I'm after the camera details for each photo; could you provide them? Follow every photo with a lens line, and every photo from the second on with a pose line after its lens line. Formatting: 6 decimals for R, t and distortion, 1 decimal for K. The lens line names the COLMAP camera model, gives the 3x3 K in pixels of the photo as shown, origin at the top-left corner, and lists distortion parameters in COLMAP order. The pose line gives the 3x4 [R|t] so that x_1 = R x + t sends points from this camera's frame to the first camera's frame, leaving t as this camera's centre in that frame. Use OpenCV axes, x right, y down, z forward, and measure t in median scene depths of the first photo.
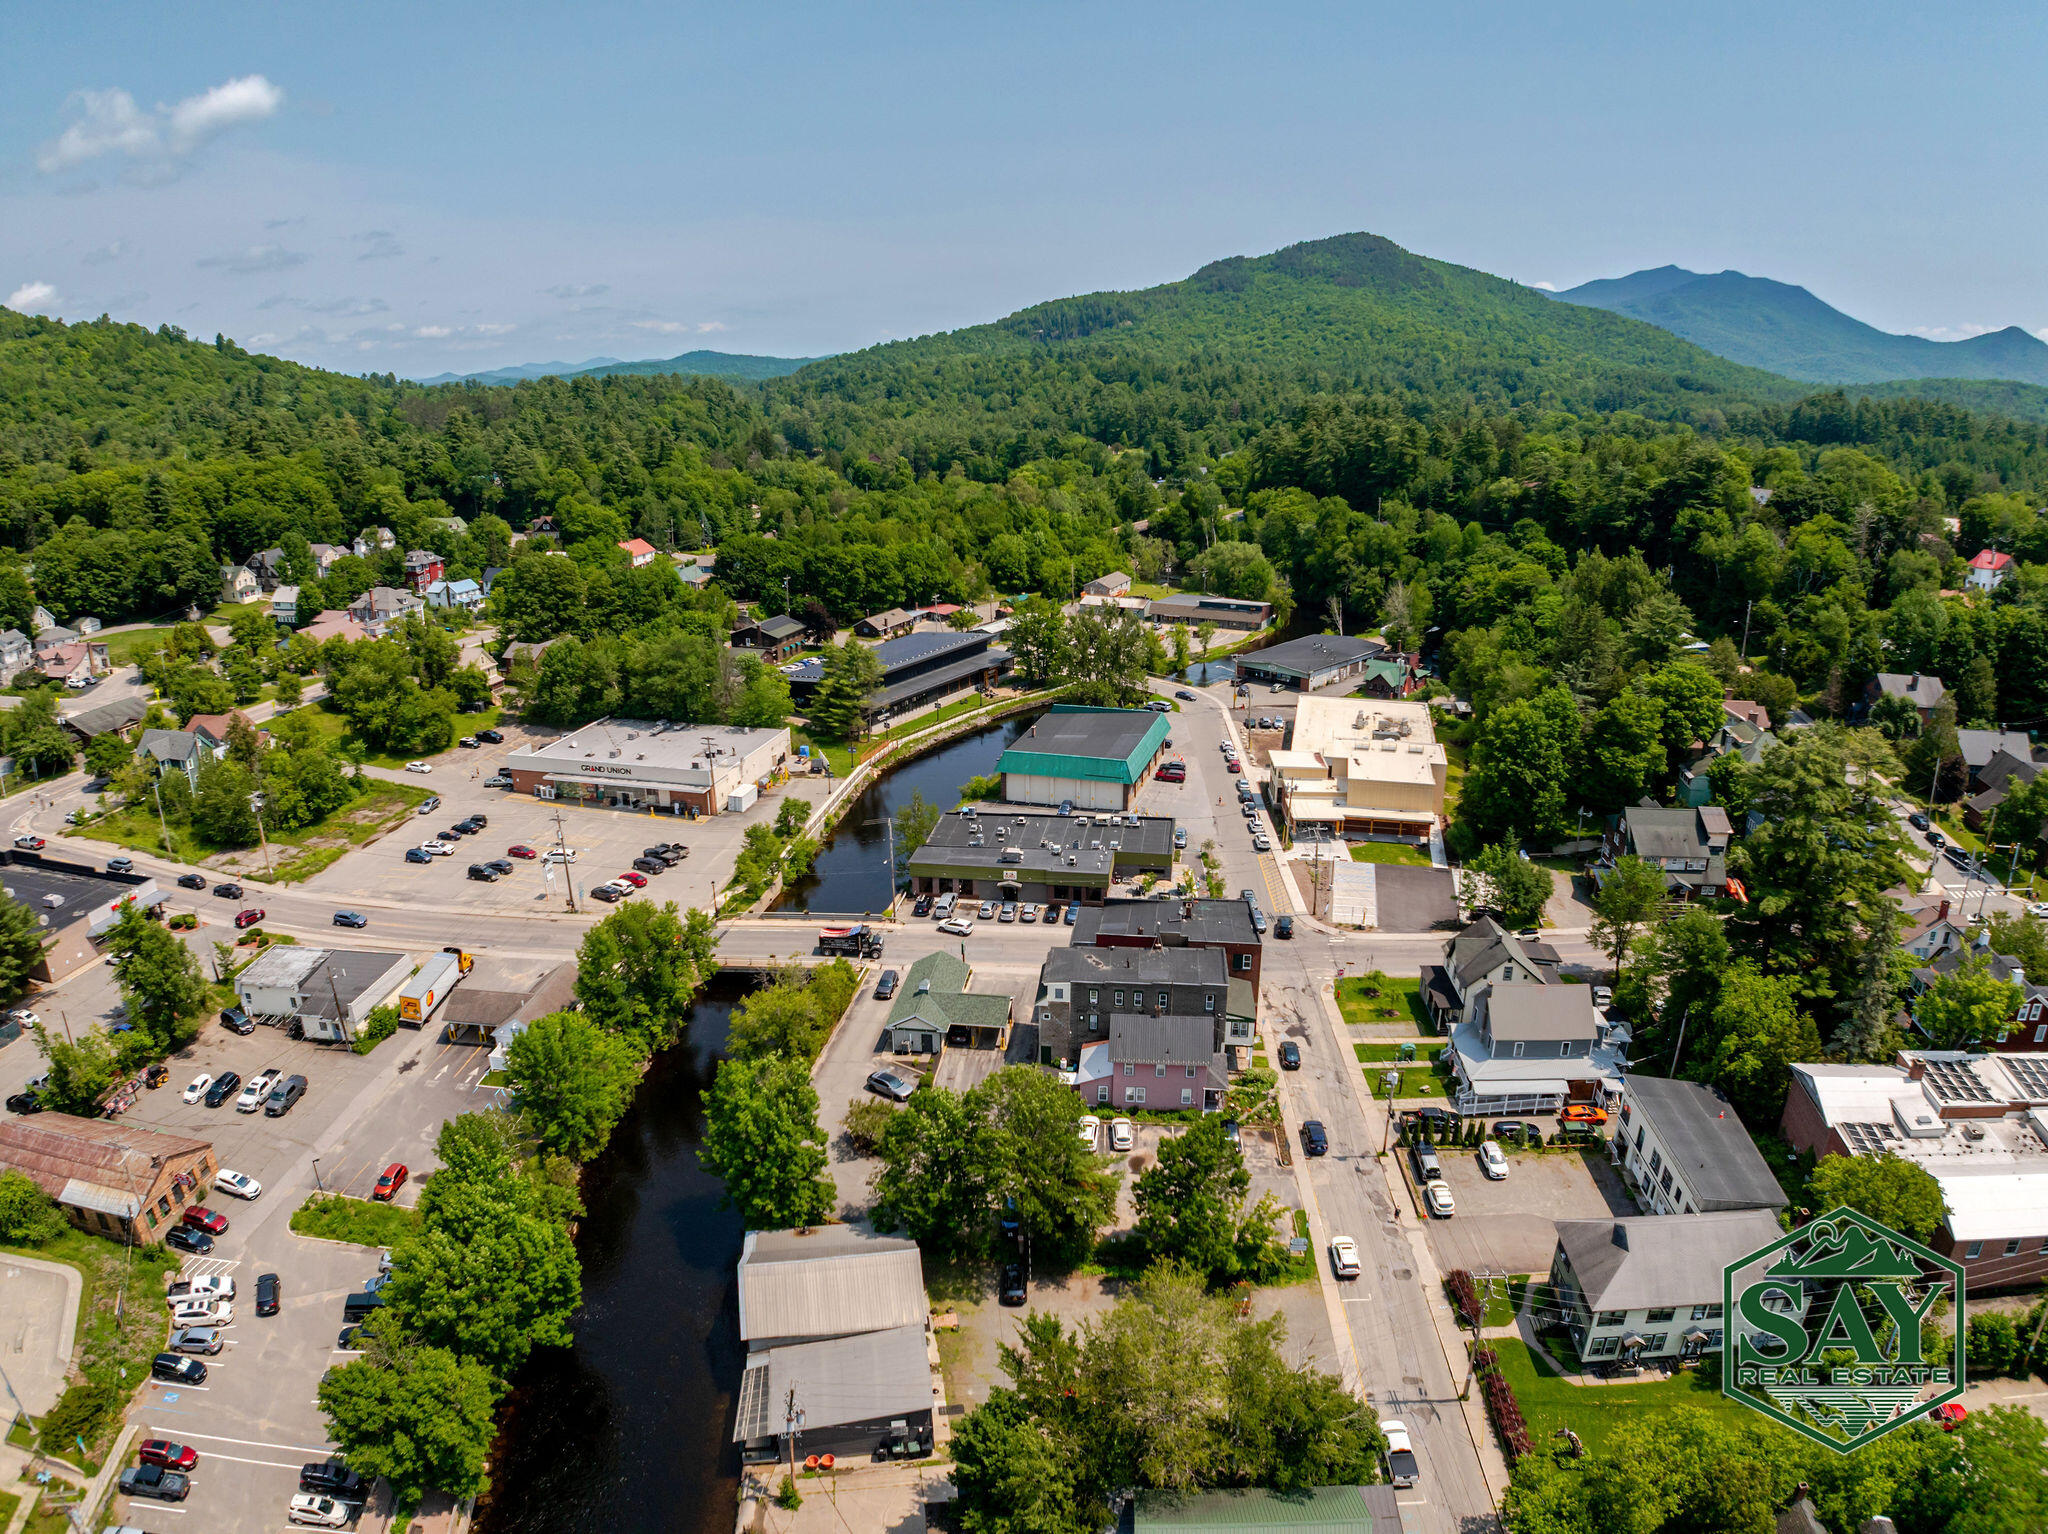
lens RADIAL K [[1266.7, 0, 1027.0], [0, 1266.7, 748.6], [0, 0, 1]] dist [-0.203574, 0.028314]
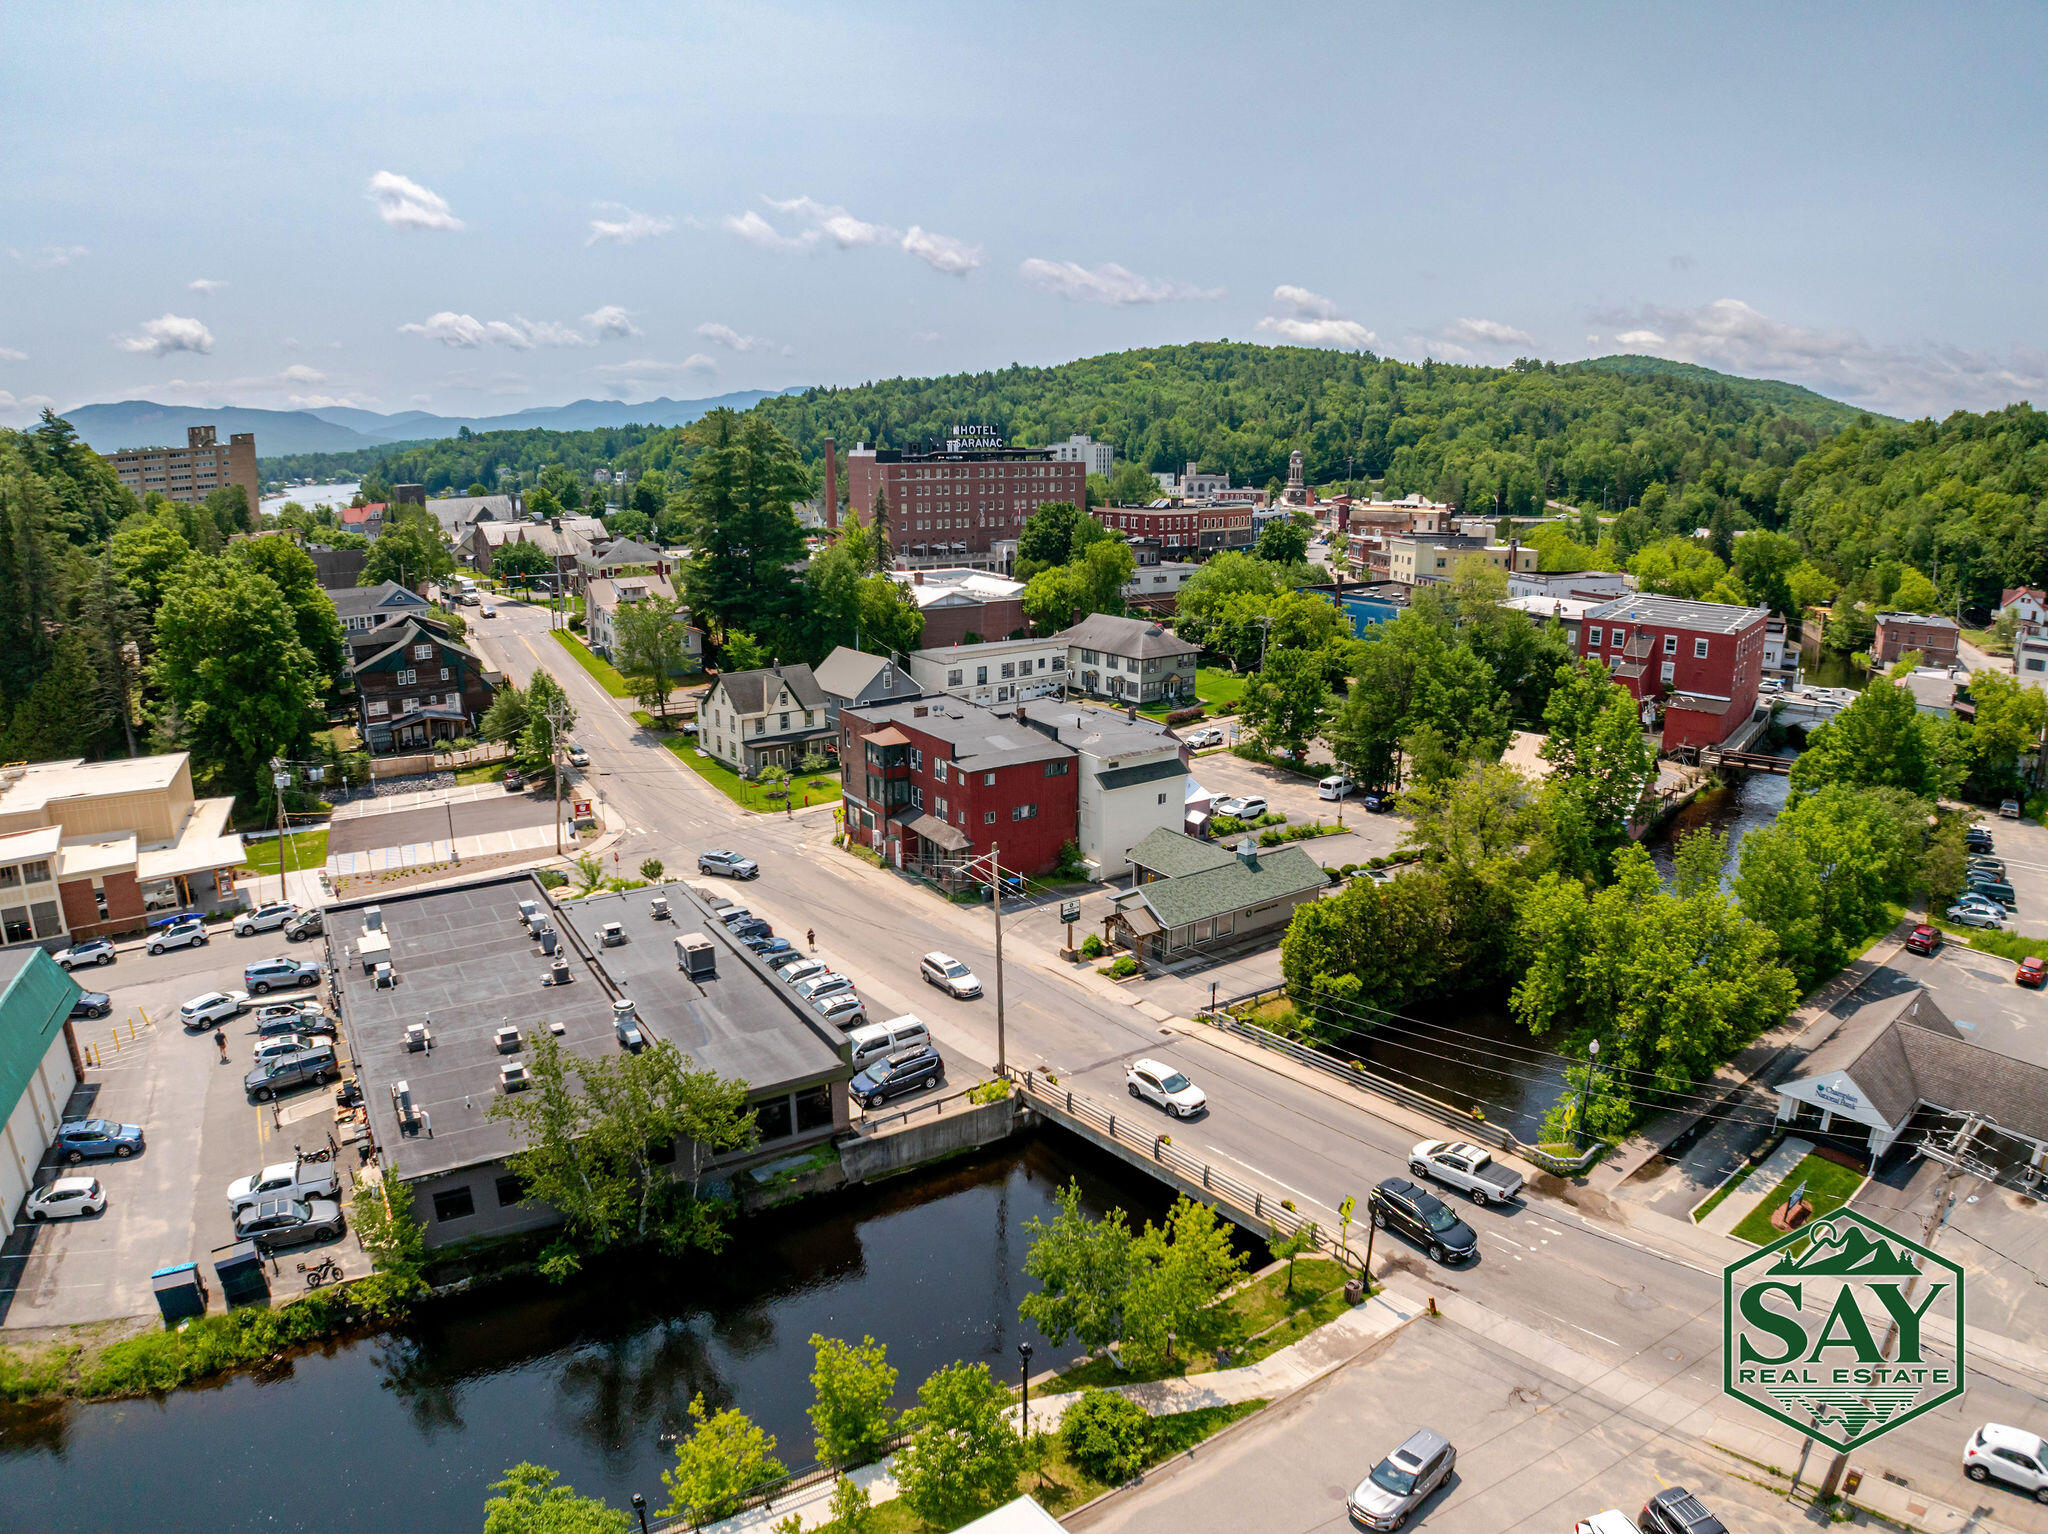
lens RADIAL K [[1266.7, 0, 1027.9], [0, 1266.7, 747.7], [0, 0, 1]] dist [-0.203574, 0.028314]
pose [[-0.664413, -0.172394, 0.727211, -0.278595], [0.226758, 0.880663, 0.415948, -0.090153], [-0.712135, 0.441262, -0.546032, 0.839785]]
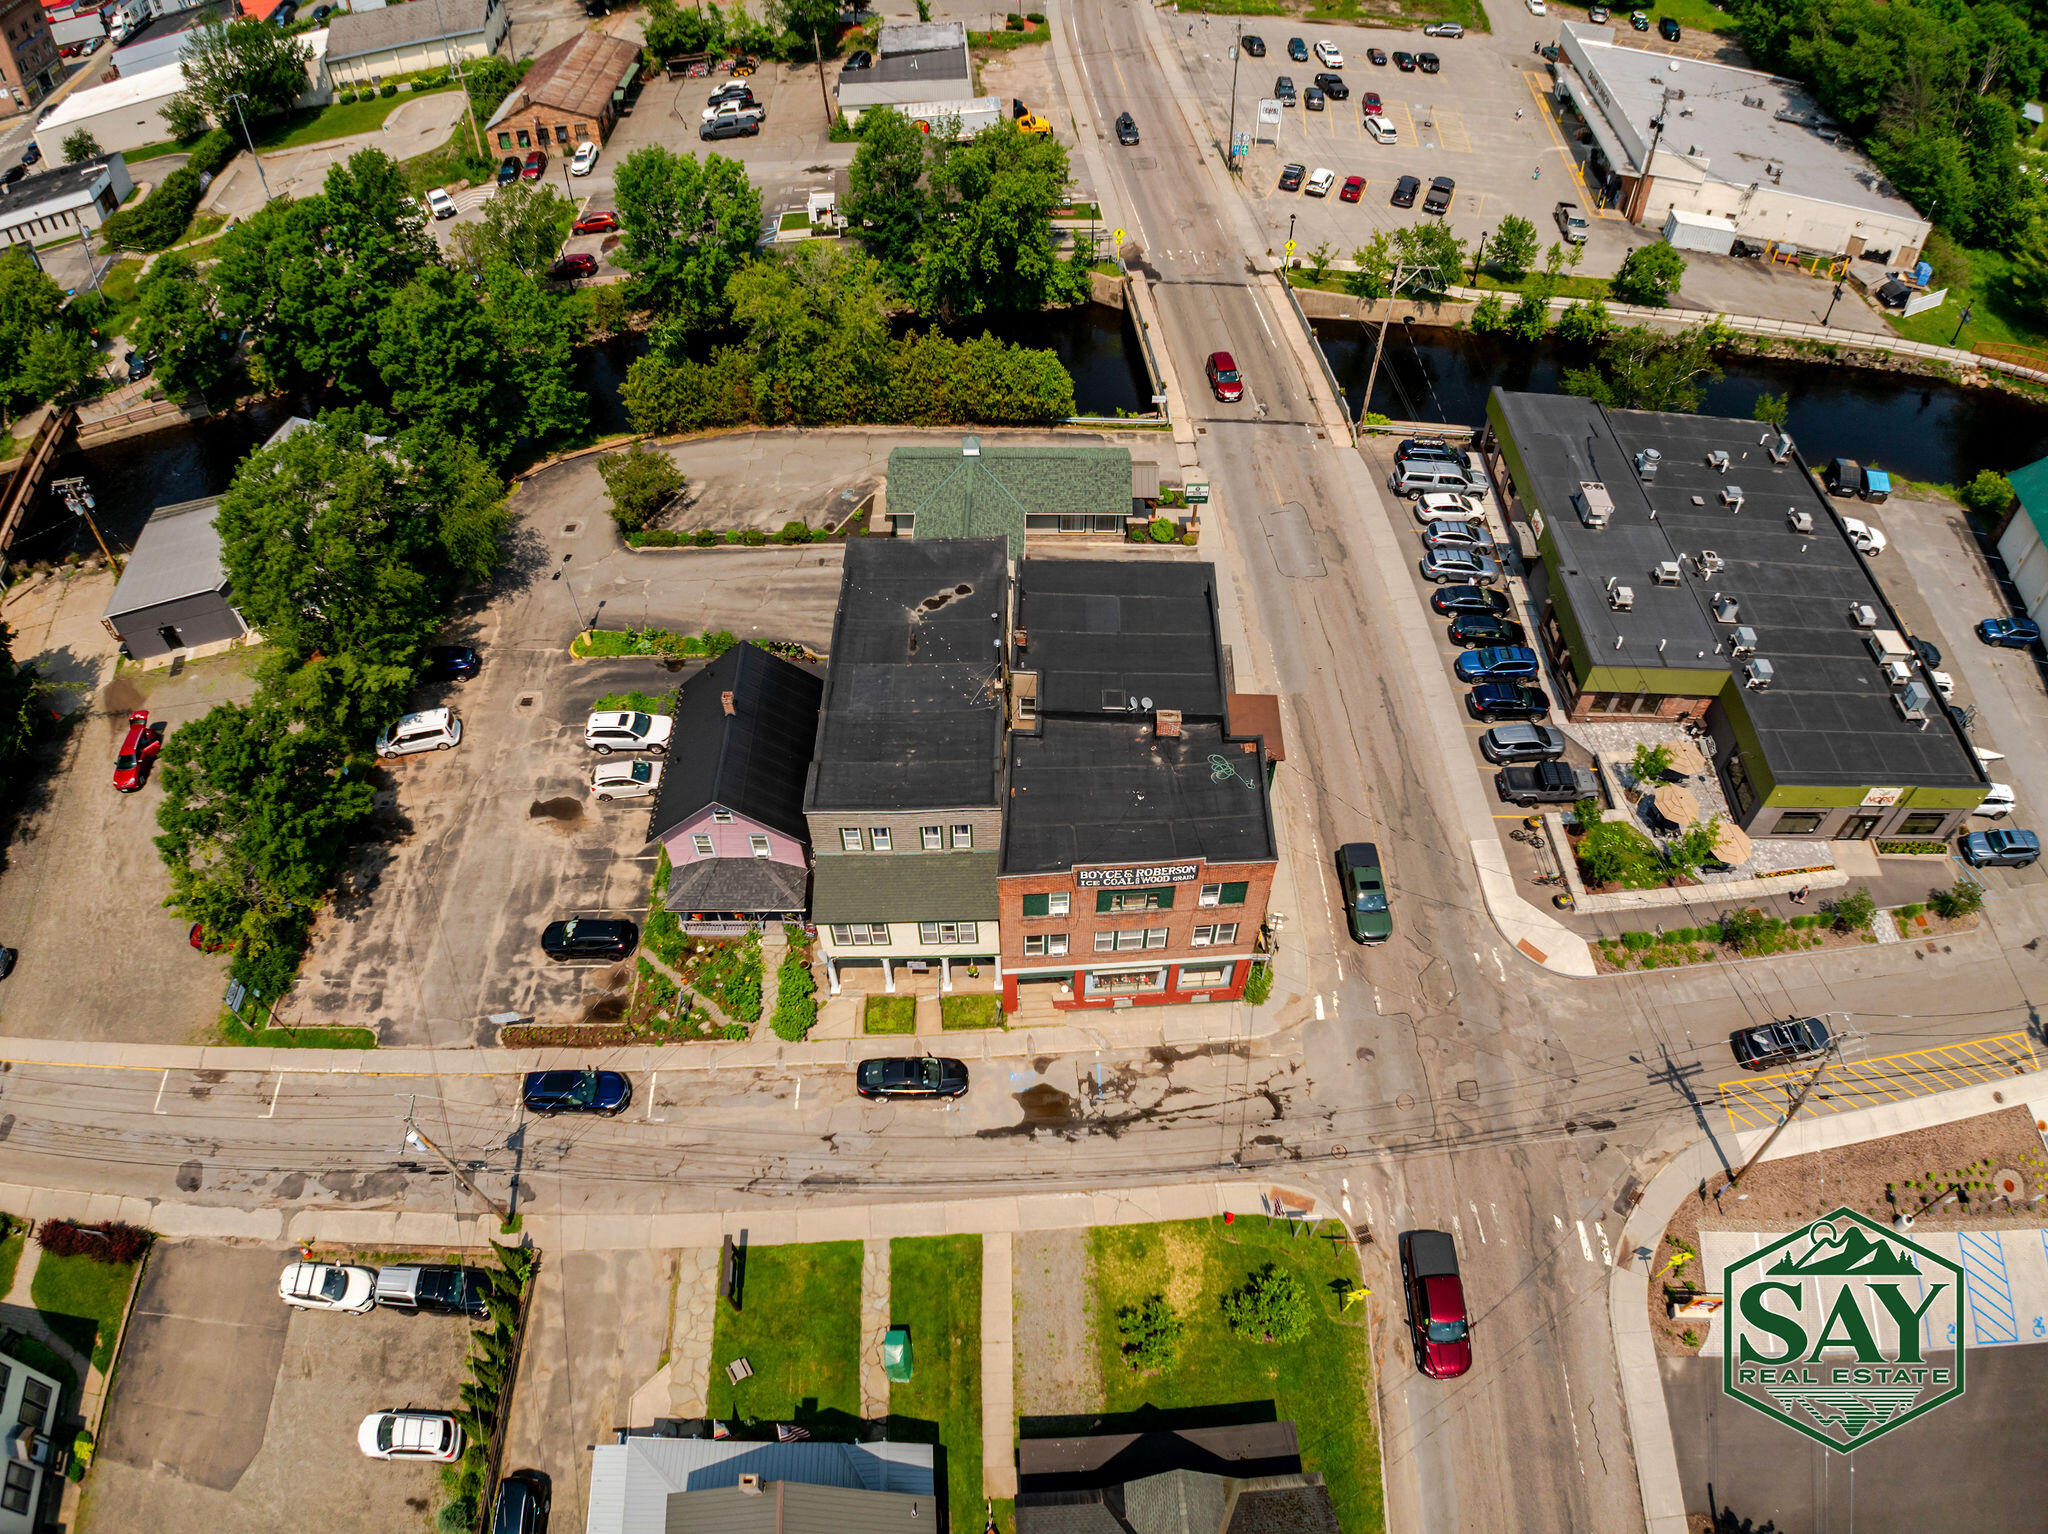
lens RADIAL K [[1266.7, 0, 1019.3], [0, 1266.7, 742.7], [0, 0, 1]] dist [-0.203574, 0.028314]
pose [[0.107380, 0.755993, -0.645712, 0.233181], [-0.289456, 0.645105, 0.707146, -0.080363], [0.951149, 0.110972, 0.288098, 0.518623]]
